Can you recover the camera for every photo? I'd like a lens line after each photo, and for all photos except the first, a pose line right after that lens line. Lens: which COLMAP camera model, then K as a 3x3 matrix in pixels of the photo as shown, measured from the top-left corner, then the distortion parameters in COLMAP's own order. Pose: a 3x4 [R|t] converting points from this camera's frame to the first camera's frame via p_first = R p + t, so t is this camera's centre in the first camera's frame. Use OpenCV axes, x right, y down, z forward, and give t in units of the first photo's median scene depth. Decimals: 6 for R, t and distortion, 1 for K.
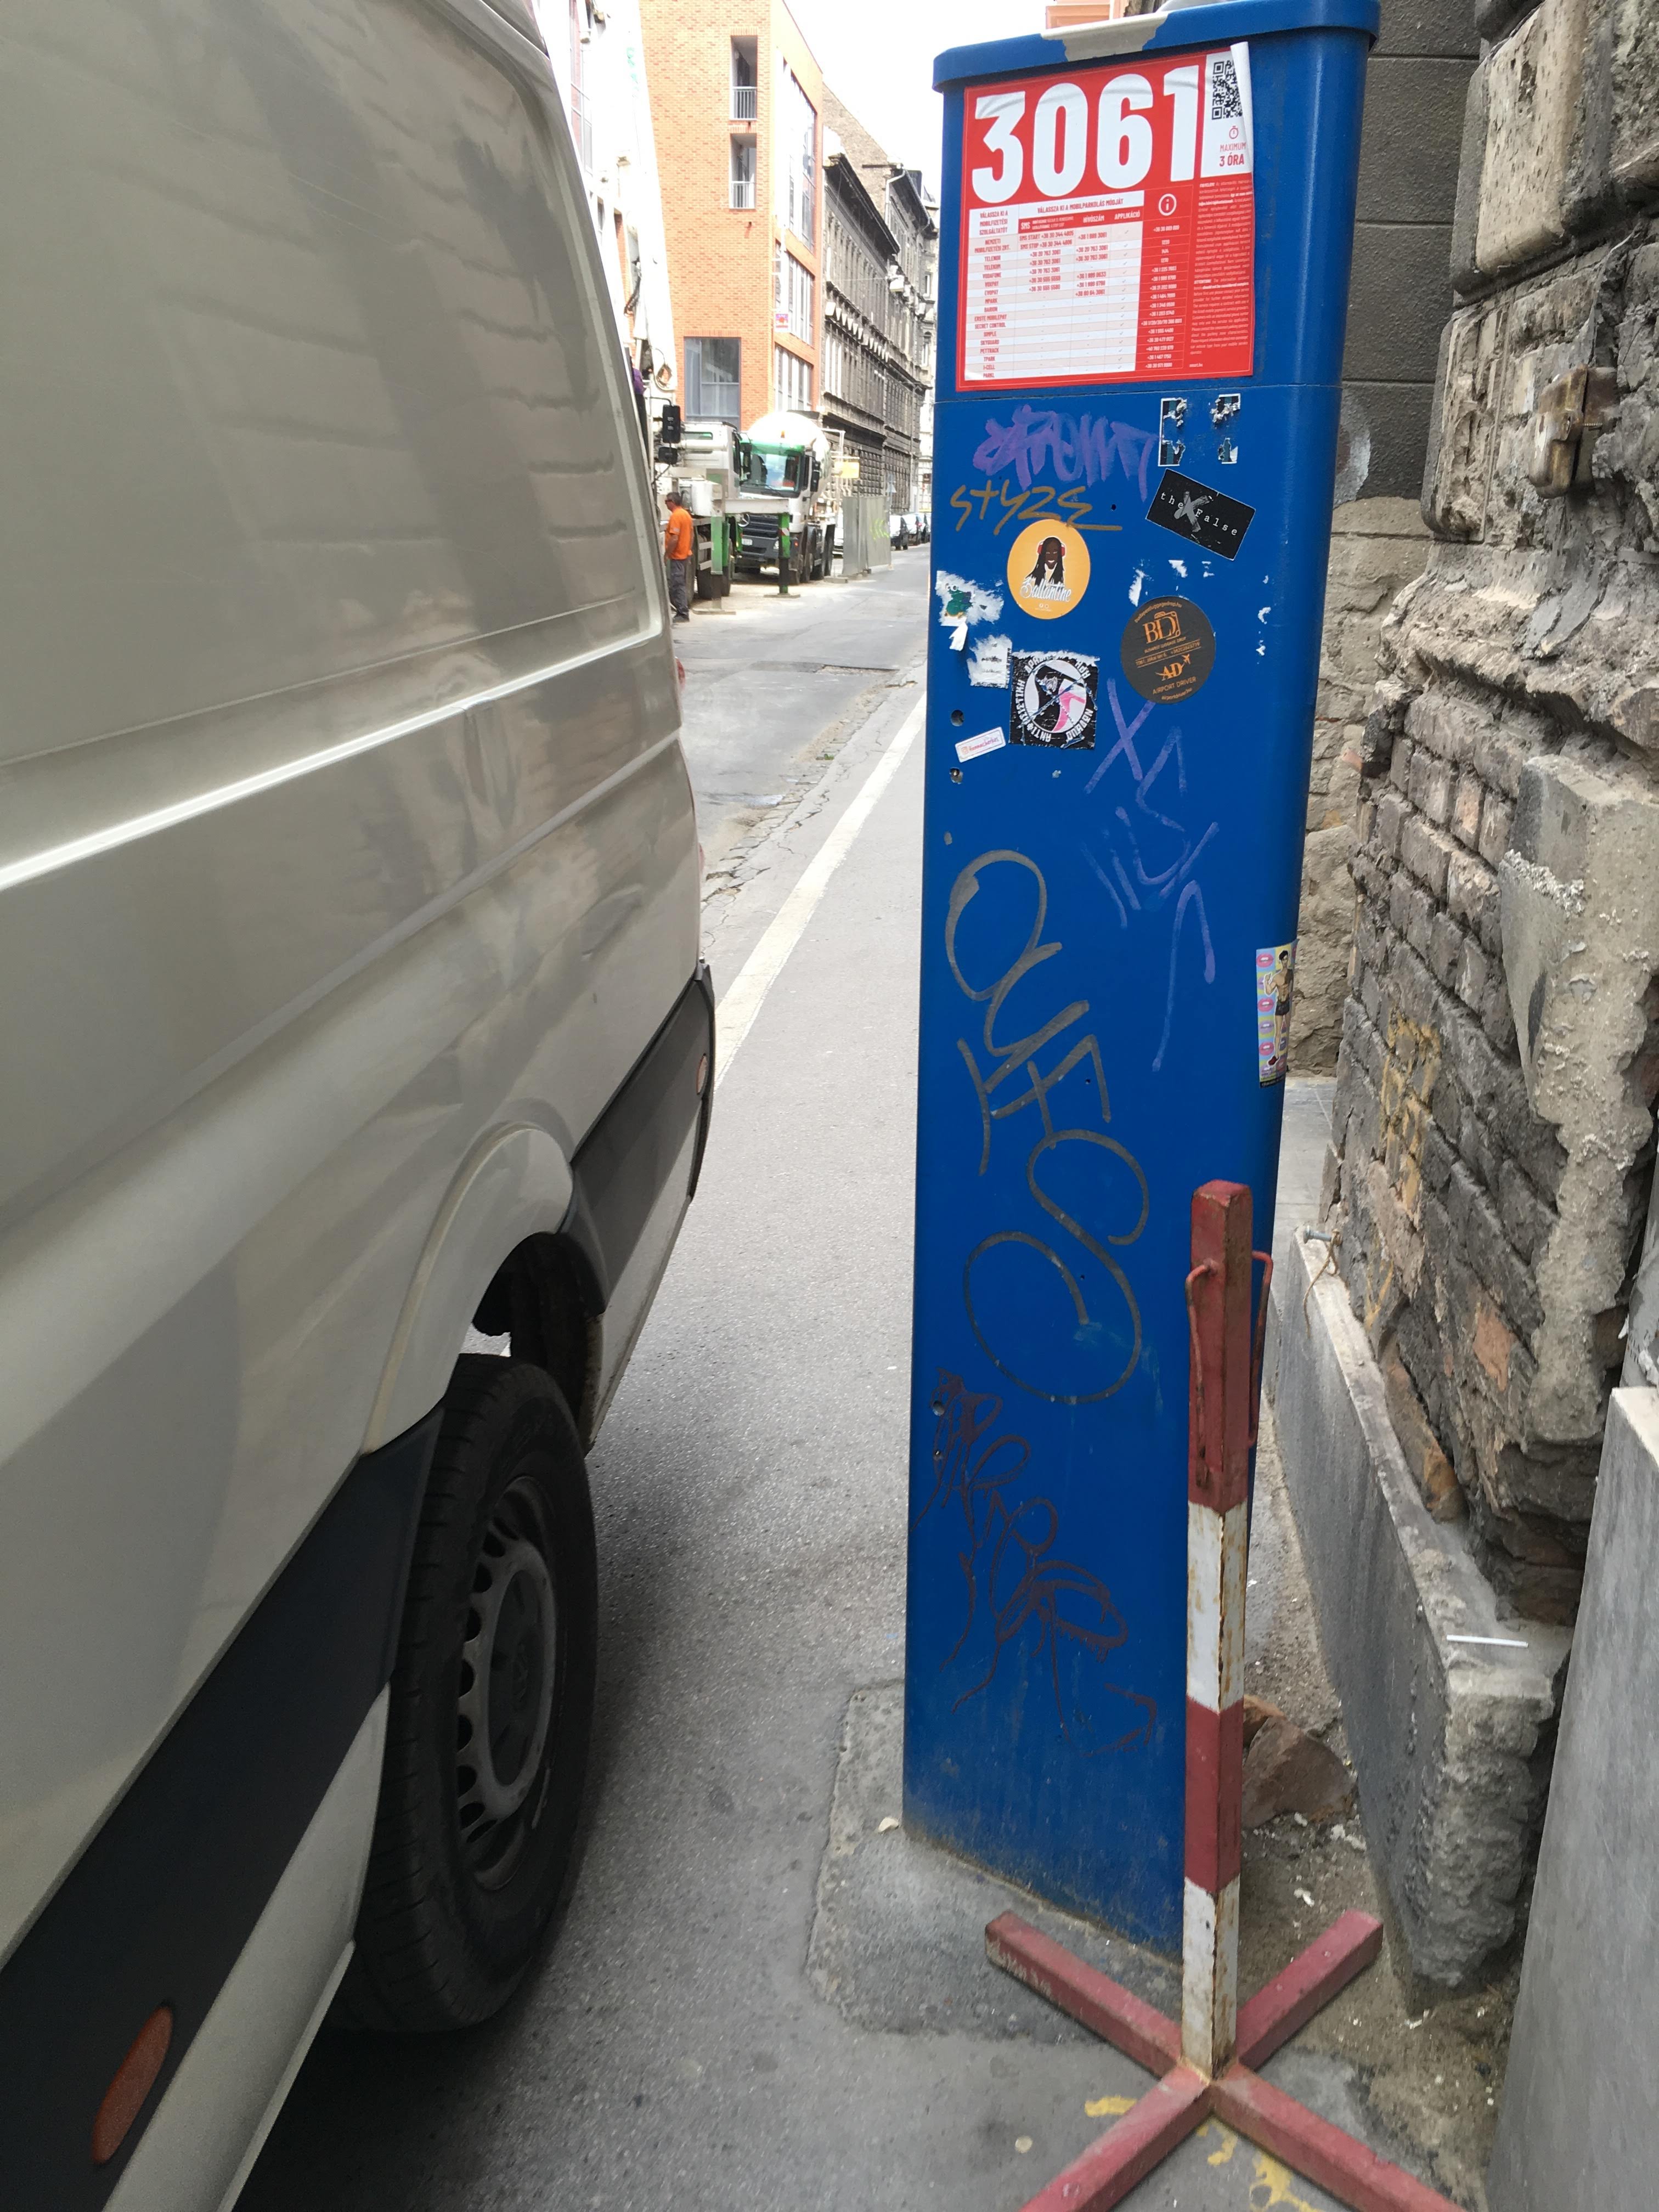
lens RADIAL K [[1908.6, 0, 829.8], [0, 1908.6, 1108.5], [0, 0, 1]] dist [0.069074, -0.053736]
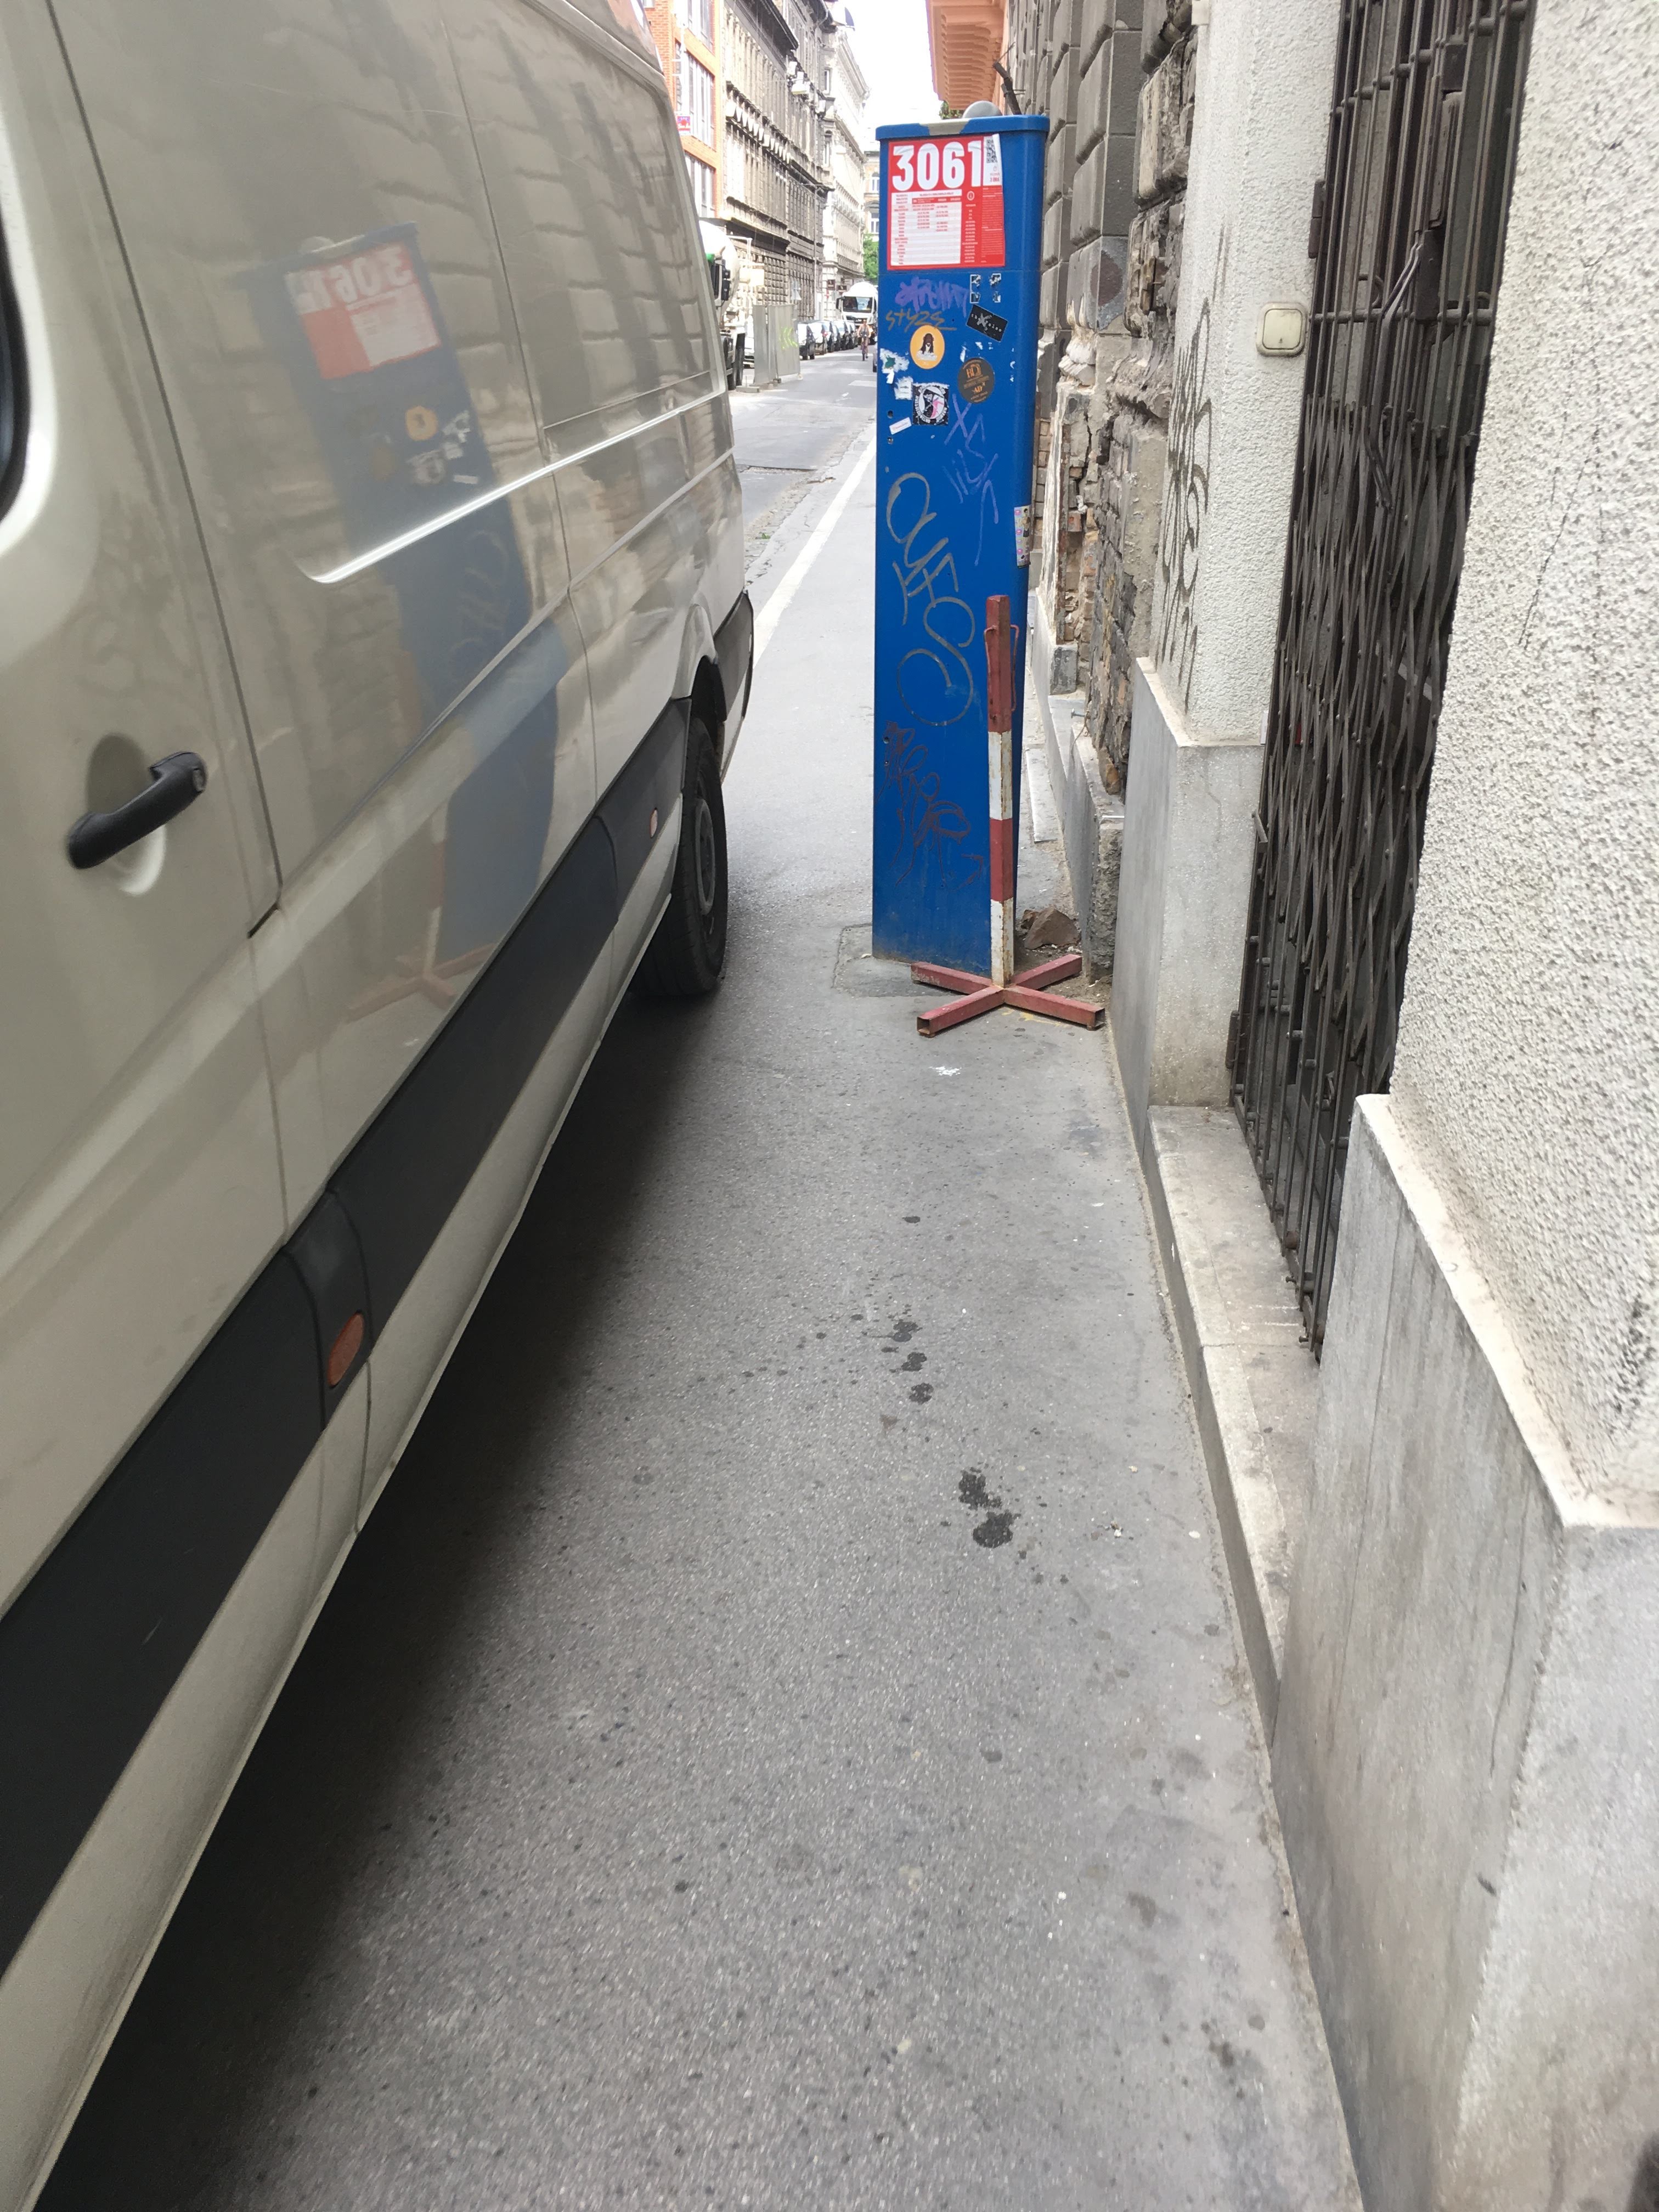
lens RADIAL K [[1908.6, 0, 830.7], [0, 1908.6, 1104.6], [0, 0, 1]] dist [0.069074, -0.053736]
pose [[0.998784, -0.025717, 0.042051, -0.125916], [0.022048, 0.996093, 0.085515, 0.431426], [-0.044086, -0.084484, 0.995449, -1.400308]]
